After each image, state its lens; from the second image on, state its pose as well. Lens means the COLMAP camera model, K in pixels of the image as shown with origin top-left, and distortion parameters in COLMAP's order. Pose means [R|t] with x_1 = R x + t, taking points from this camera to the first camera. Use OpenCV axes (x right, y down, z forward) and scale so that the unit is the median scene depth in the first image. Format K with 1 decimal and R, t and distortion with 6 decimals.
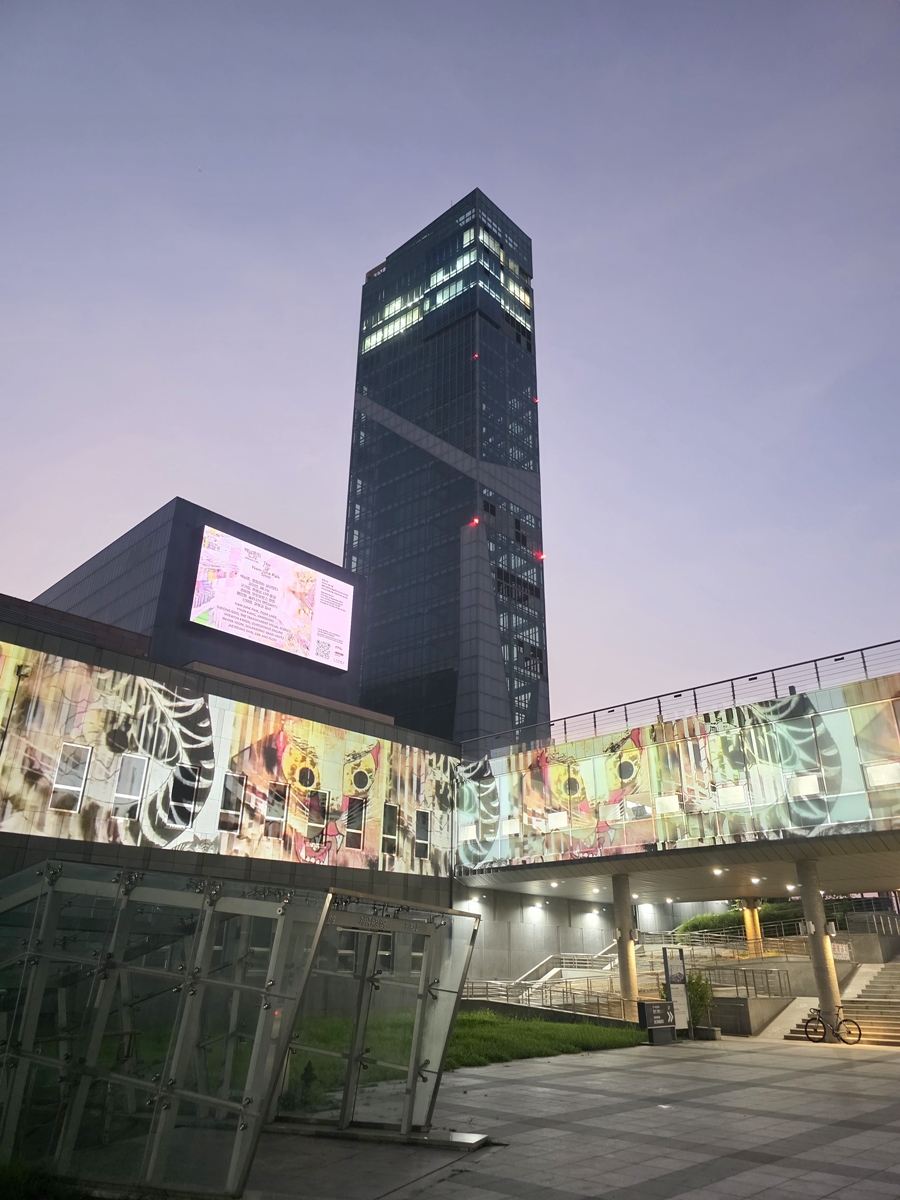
lens RADIAL K [[809.0, 0, 464.6], [0, 809.0, 609.8], [0, 0, 1]] dist [0.099763, -0.106631]
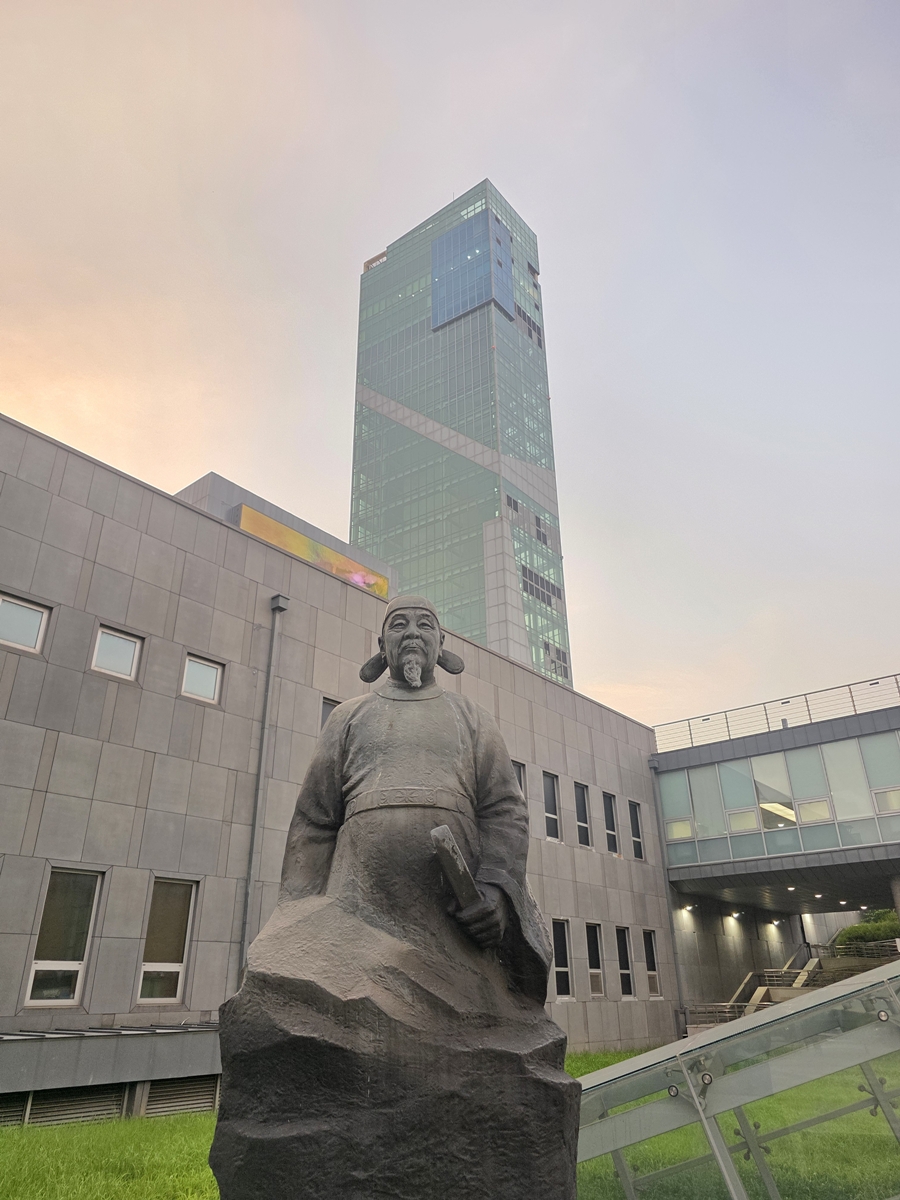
lens RADIAL K [[809.0, 0, 464.6], [0, 809.0, 609.8], [0, 0, 1]] dist [0.099763, -0.106631]
pose [[0.996005, 0.009363, 0.088801, -0.112406], [-0.007057, 0.999631, -0.026239, 0.025851], [-0.089014, 0.025508, 0.995704, 0.060577]]
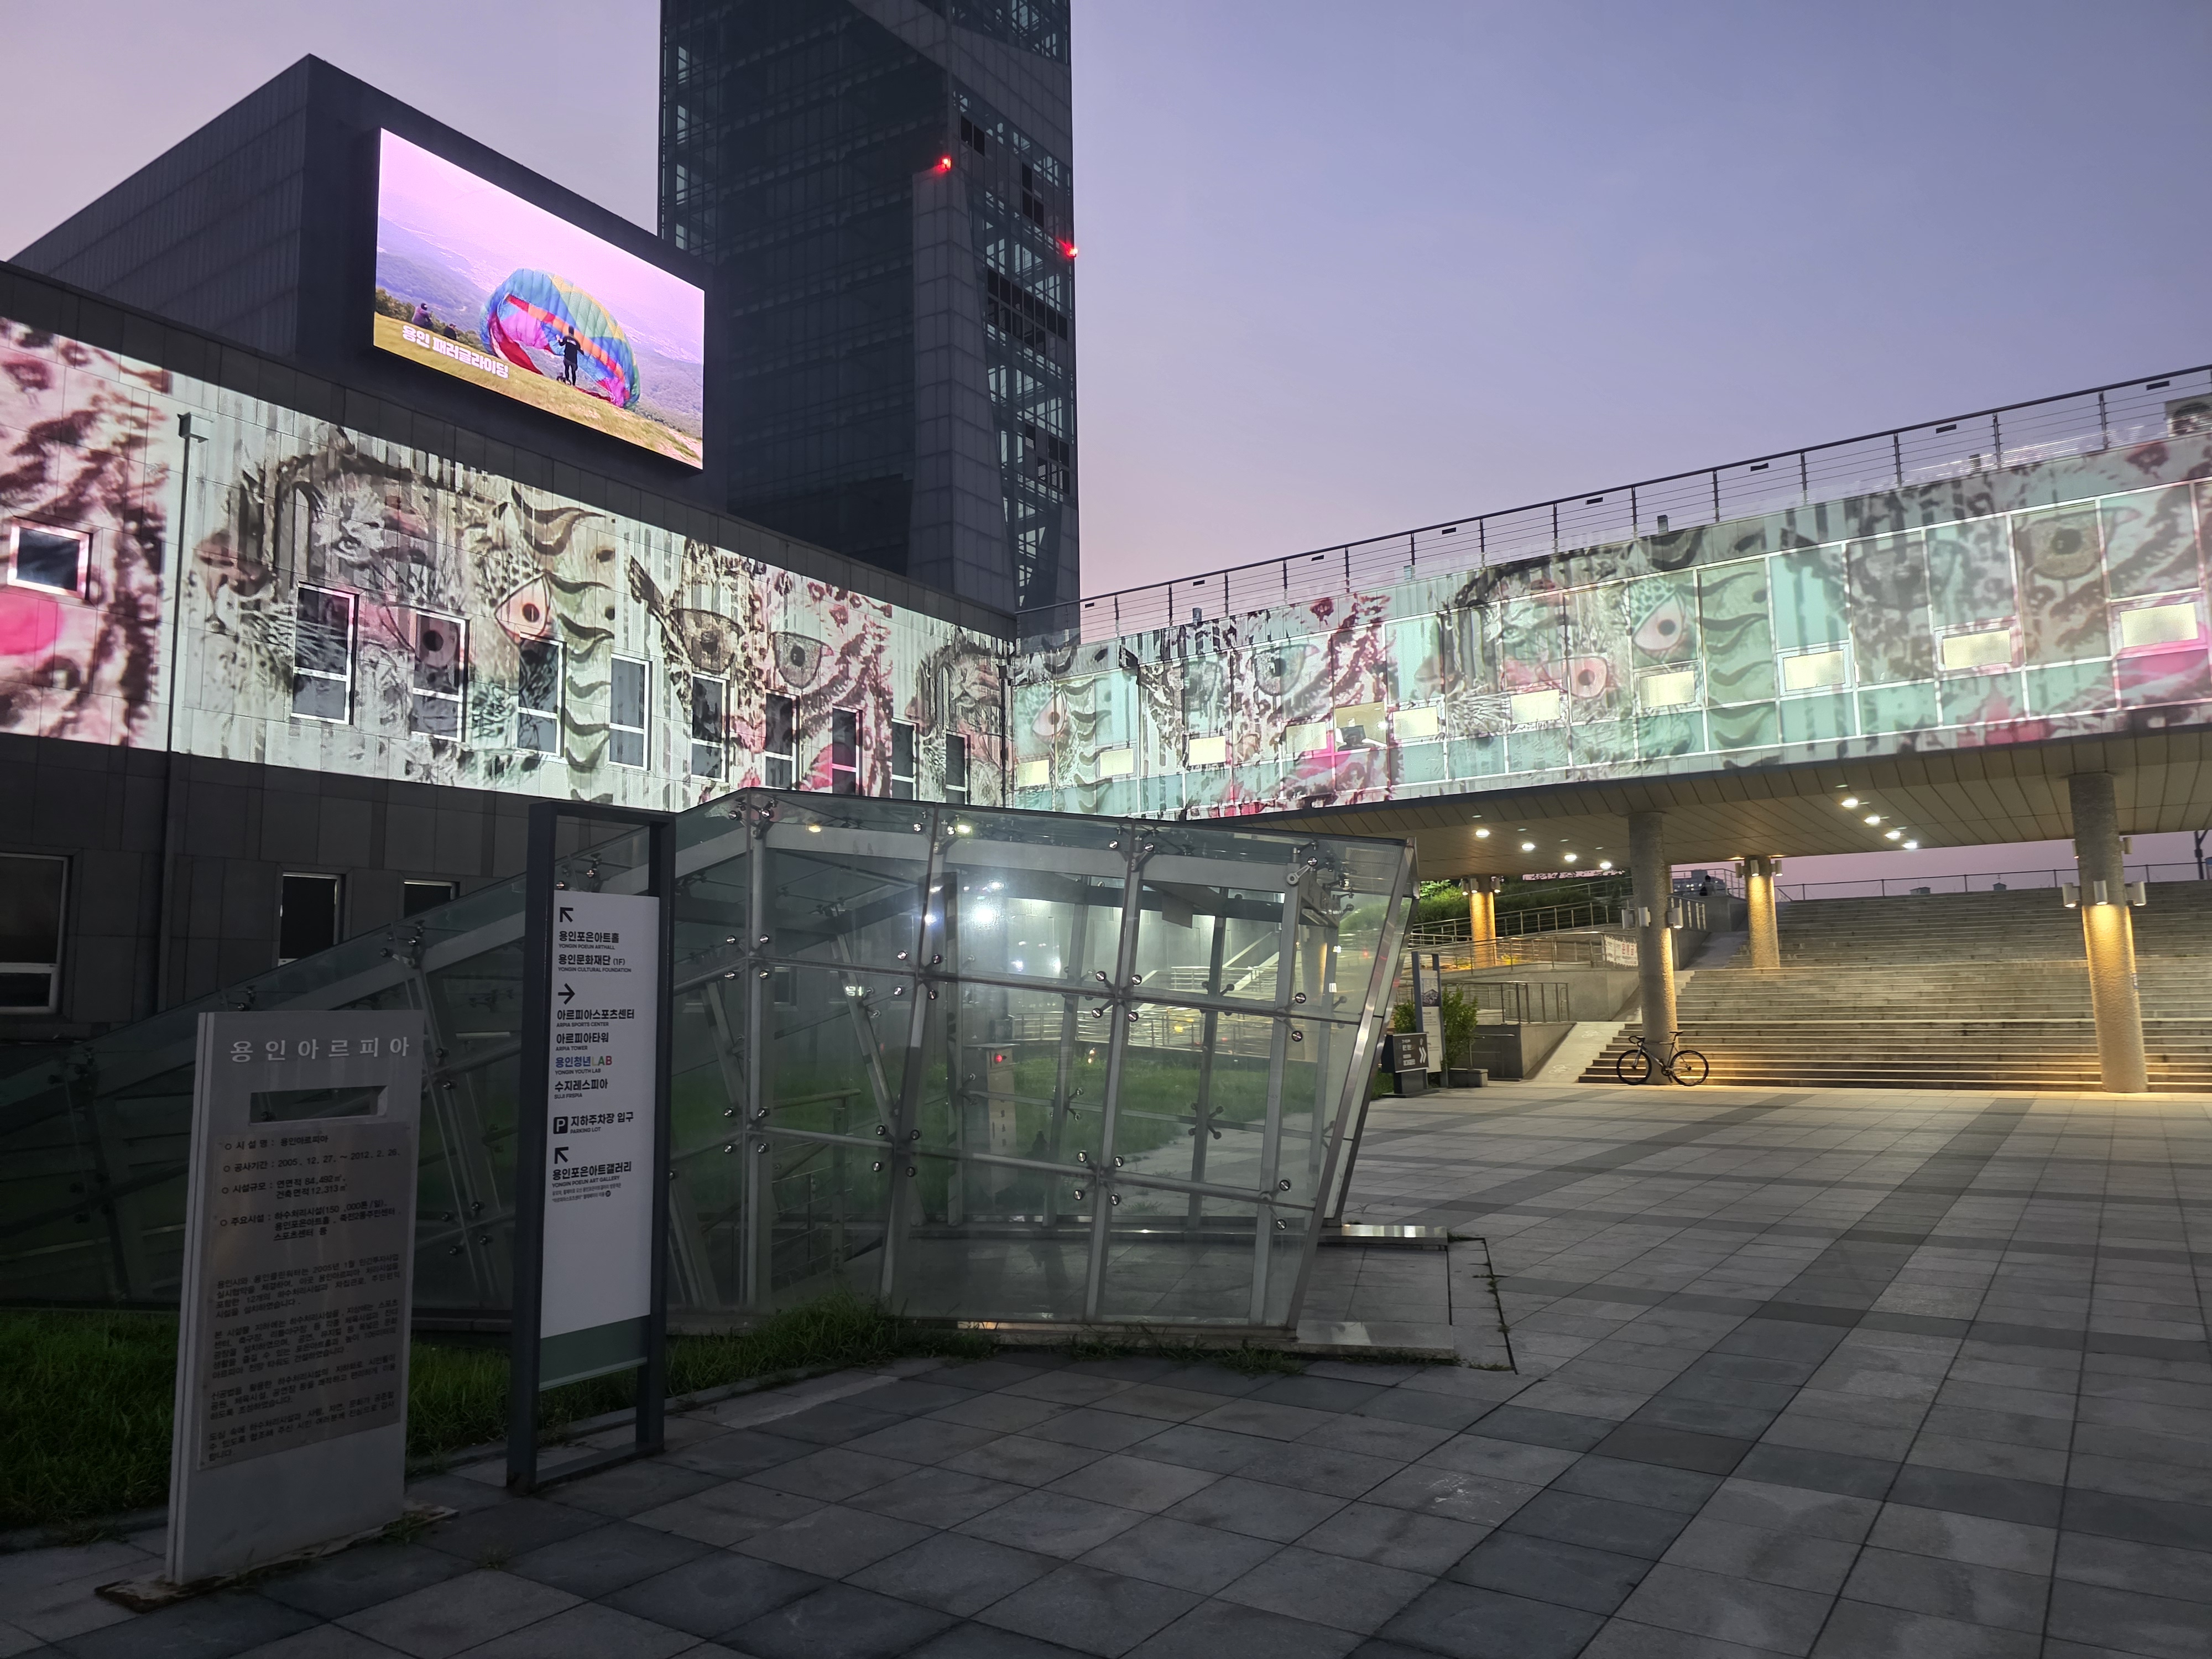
lens RADIAL K [[1491.3, 0, 1106.0], [0, 1491.3, 829.5], [0, 0, 1]] dist [0.099763, -0.106631]
pose [[0.986165, -0.005254, 0.165681, -0.044578], [-0.043689, 0.955920, 0.290358, 0.004849], [-0.159903, -0.293580, 0.942466, 0.008933]]
